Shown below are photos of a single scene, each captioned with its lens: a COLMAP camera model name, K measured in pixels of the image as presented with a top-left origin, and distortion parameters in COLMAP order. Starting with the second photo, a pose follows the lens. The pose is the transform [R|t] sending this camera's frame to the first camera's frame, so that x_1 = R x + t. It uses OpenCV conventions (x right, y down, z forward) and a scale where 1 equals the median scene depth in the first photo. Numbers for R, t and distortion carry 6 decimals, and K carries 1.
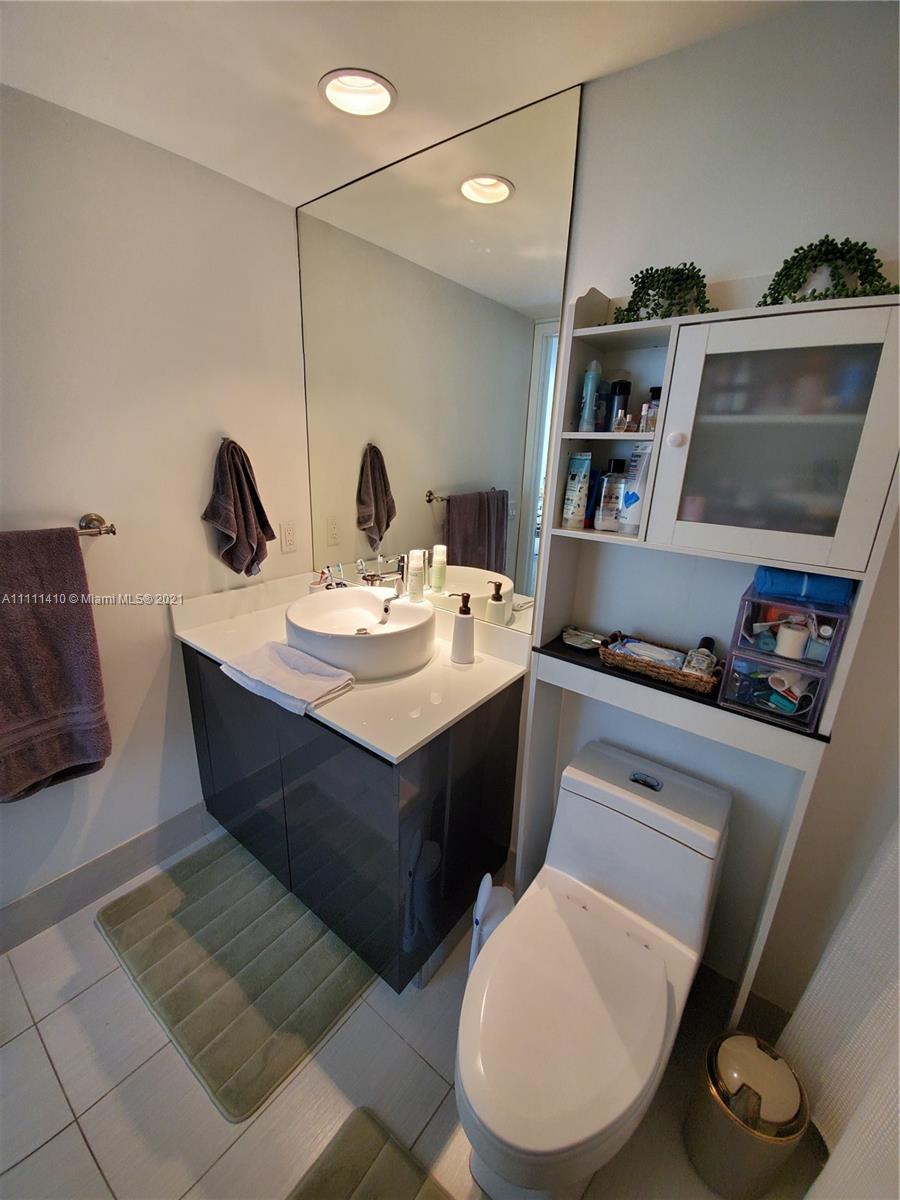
lens RADIAL K [[474.5, 0, 443.9], [0, 474.5, 591.7], [0, 0, 1]] dist [0.011784, -0.016625]
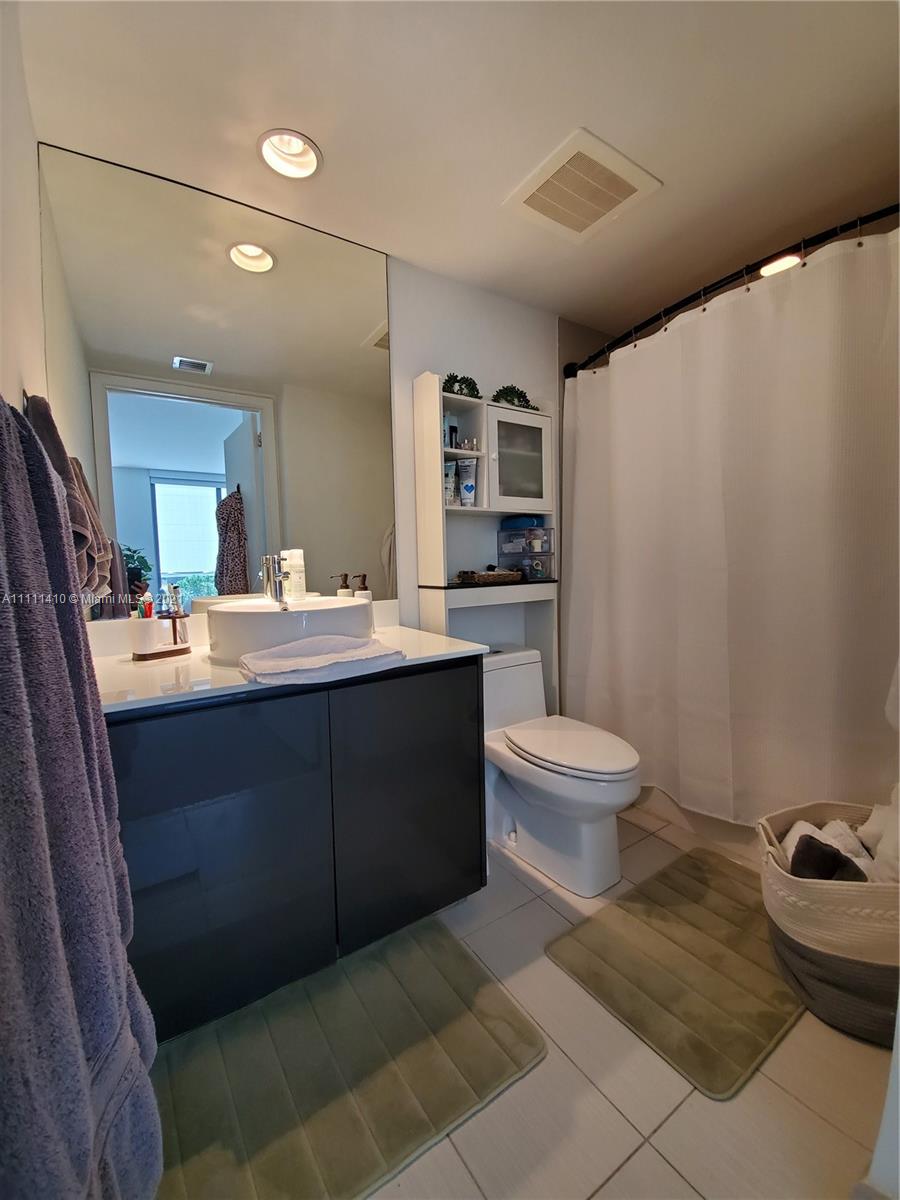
lens RADIAL K [[474.5, 0, 443.9], [0, 474.5, 591.7], [0, 0, 1]] dist [0.011784, -0.016625]
pose [[0.322016, -0.102057, 0.941217, -1.405221], [0.309723, 0.950822, -0.002867, 0.156948], [-0.894638, 0.292440, 0.337789, 0.588216]]
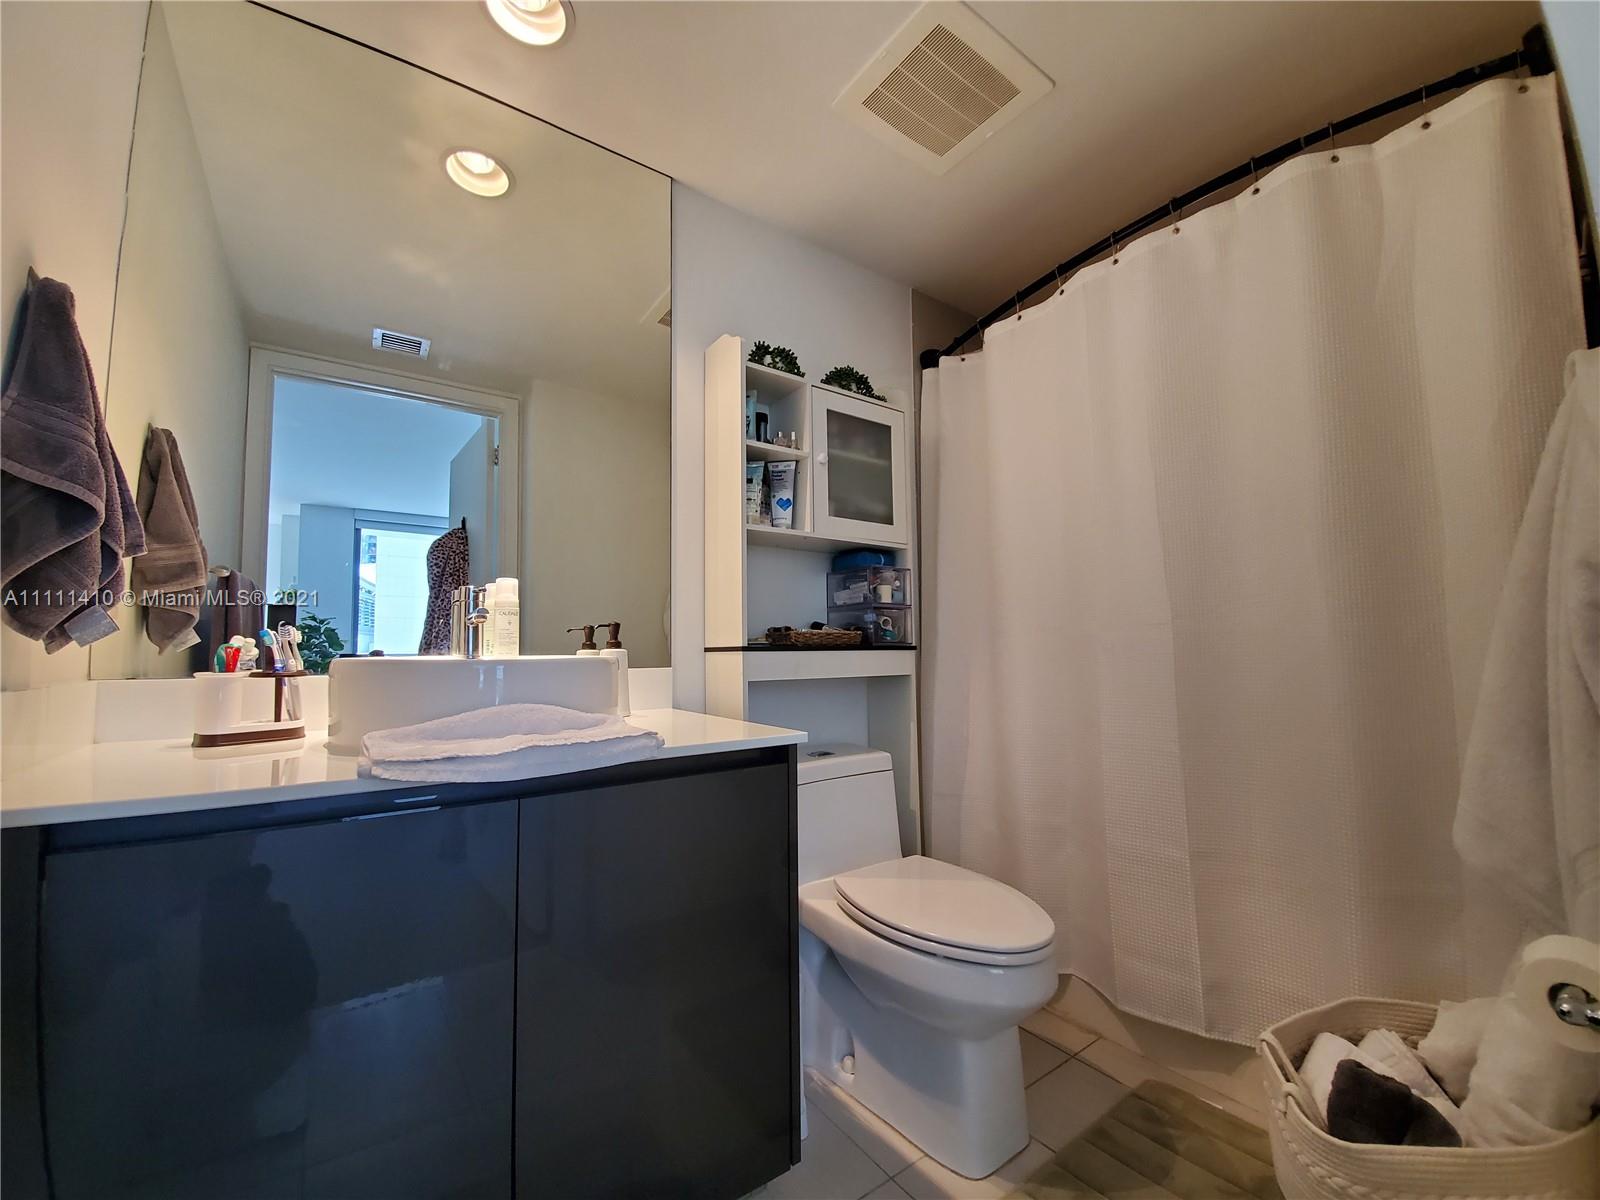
lens RADIAL K [[632.6, 0, 787.5], [0, 632.6, 611.2], [0, 0, 1]] dist [0.011784, -0.016625]
pose [[0.285887, 0.025164, 0.957933, -1.174825], [0.297156, 0.948049, -0.113588, 0.257176], [-0.911025, 0.317129, 0.263557, 0.650528]]
